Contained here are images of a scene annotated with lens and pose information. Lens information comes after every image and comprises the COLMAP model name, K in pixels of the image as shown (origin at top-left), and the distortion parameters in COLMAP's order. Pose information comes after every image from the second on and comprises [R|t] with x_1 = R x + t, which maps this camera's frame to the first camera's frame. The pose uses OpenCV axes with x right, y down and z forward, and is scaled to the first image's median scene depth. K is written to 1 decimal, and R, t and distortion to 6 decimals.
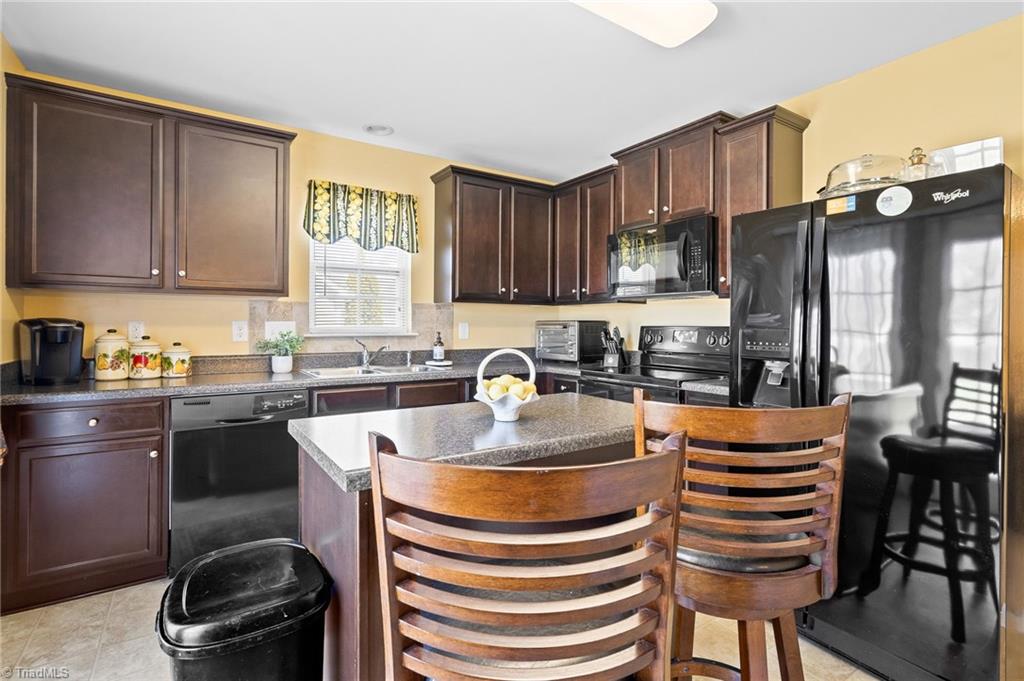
lens RADIAL K [[493.5, 0, 513.3], [0, 493.5, 327.5], [0, 0, 1]] dist [0.002899, 0.000943]
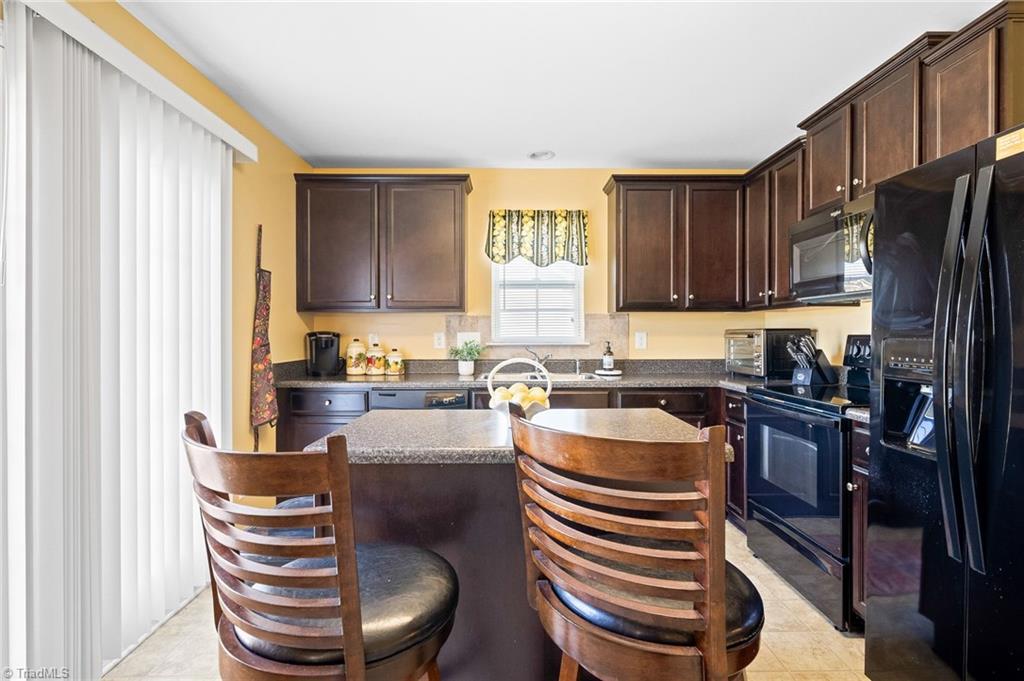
lens RADIAL K [[482.4, 0, 512.0], [0, 482.4, 340.5], [0, 0, 1]] dist [-0.001226, 0.000743]
pose [[0.836124, 0.002204, -0.548536, 0.247102], [0.001748, 0.999976, 0.006683, 0.000048], [0.548538, -0.006547, 0.836100, 0.072114]]
